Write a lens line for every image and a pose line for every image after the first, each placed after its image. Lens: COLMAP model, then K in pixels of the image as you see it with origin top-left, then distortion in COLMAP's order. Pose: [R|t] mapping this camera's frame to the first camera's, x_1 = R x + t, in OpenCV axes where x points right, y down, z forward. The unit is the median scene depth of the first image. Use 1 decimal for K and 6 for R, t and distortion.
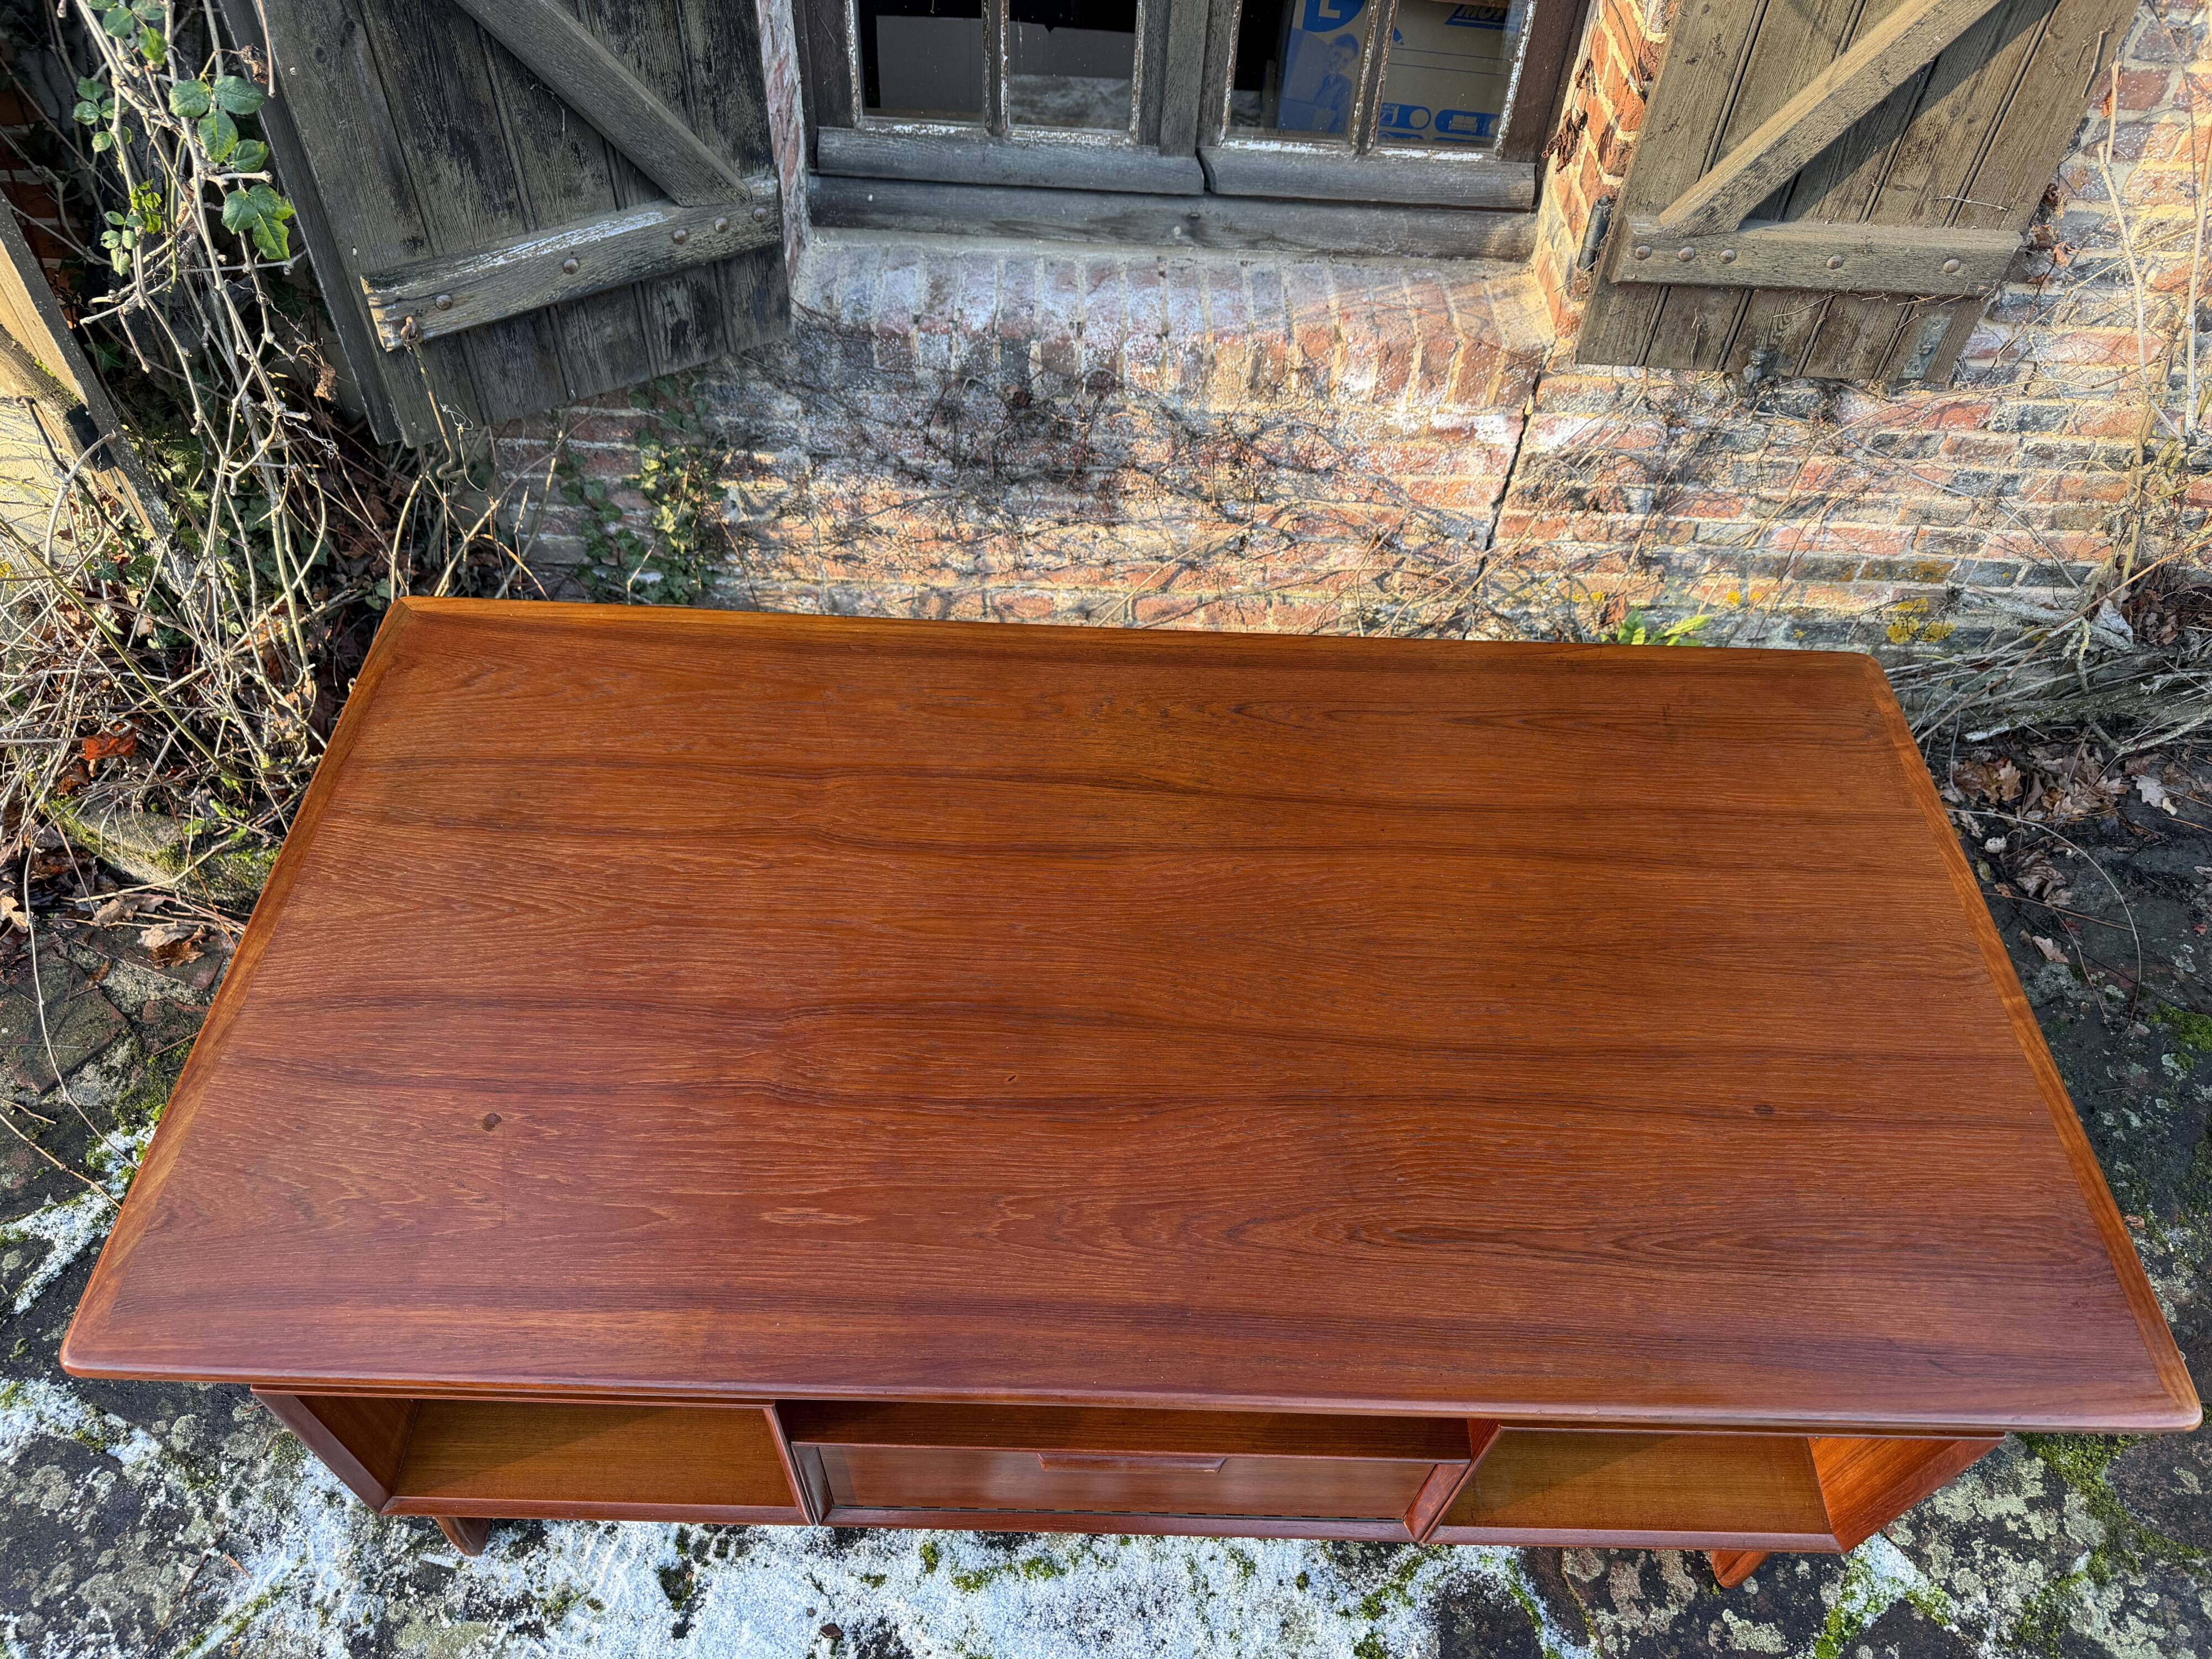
lens RADIAL K [[1592.8, 0, 1103.6], [0, 1592.8, 831.8], [0, 0, 1]] dist [0.000198, -0.003970]
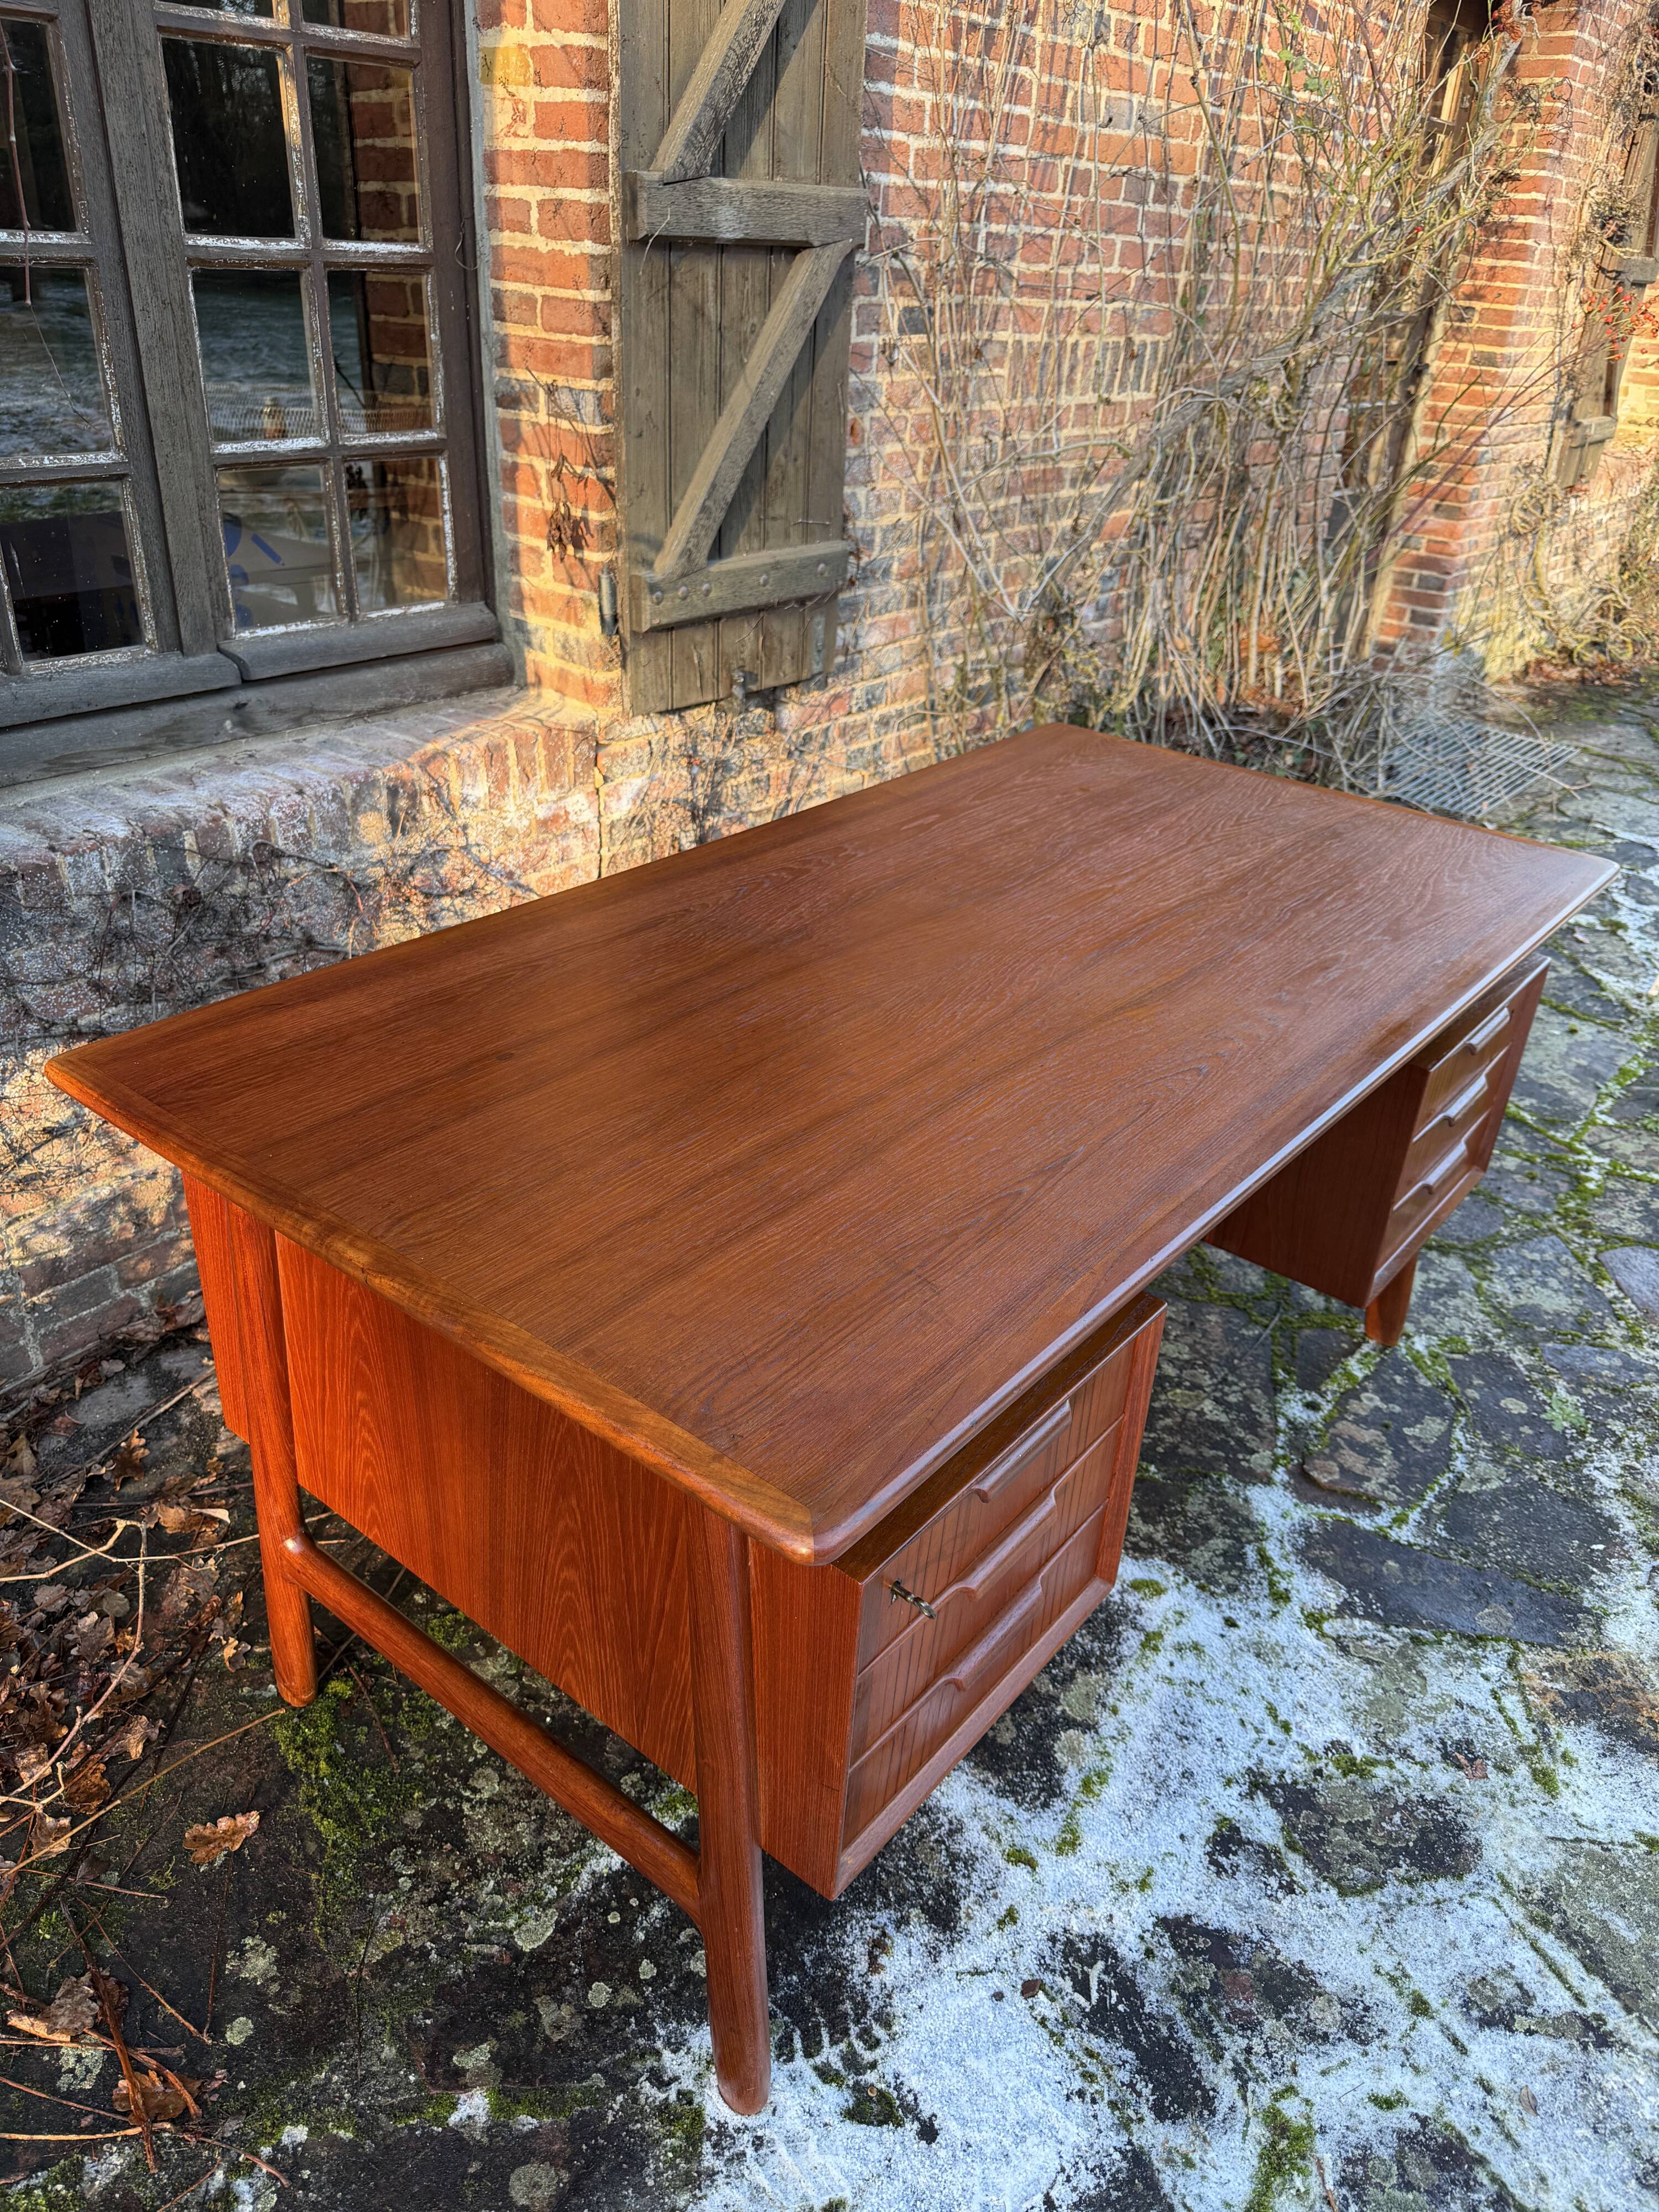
lens RADIAL K [[1586.0, 0, 836.0], [0, 1586.0, 1105.7], [0, 0, 1]] dist [0.007737, -0.013327]
pose [[0.622269, -0.387726, 0.680037, -0.602113], [0.579653, 0.812071, -0.067407, 0.121260], [-0.526103, 0.436130, 0.730073, 0.240258]]
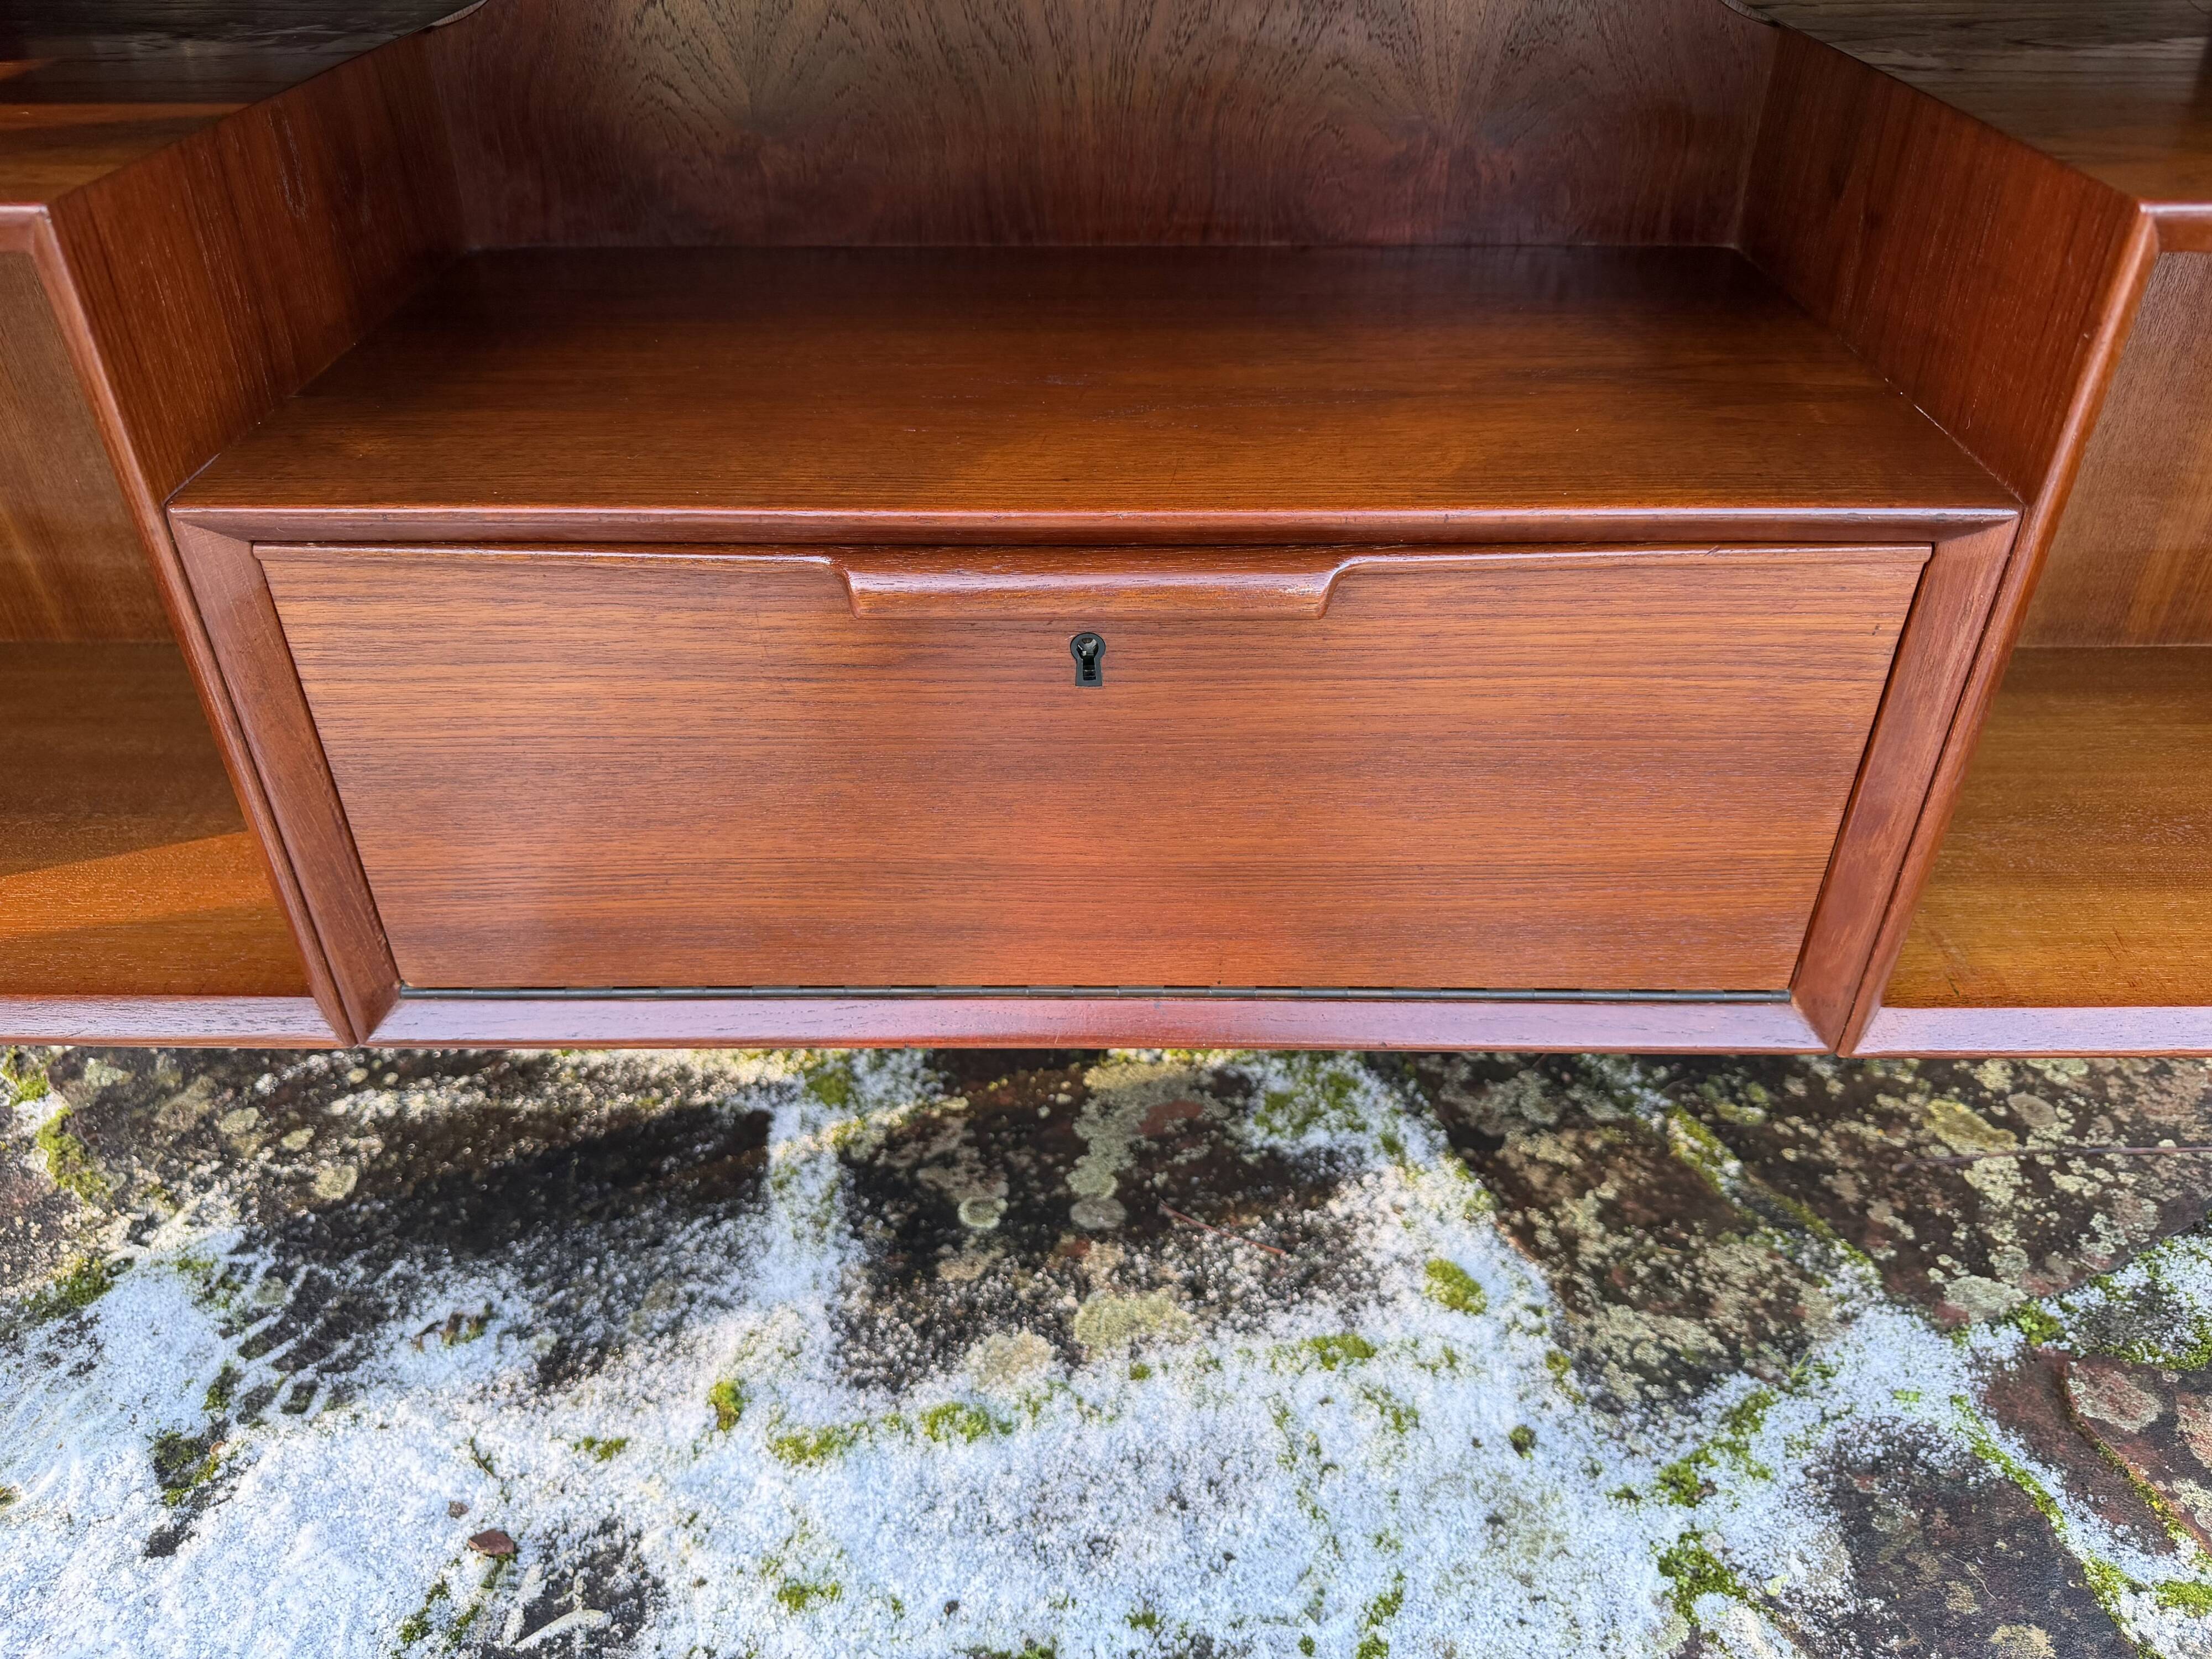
lens RADIAL K [[1607.4, 0, 1106.0], [0, 1607.4, 824.4], [0, 0, 1]] dist [-0.007319, -0.007183]
pose [[0.999025, -0.037184, -0.023798, 0.021100], [0.029642, 0.964456, -0.262574, 0.417272], [0.032716, 0.261613, 0.964618, 0.497736]]
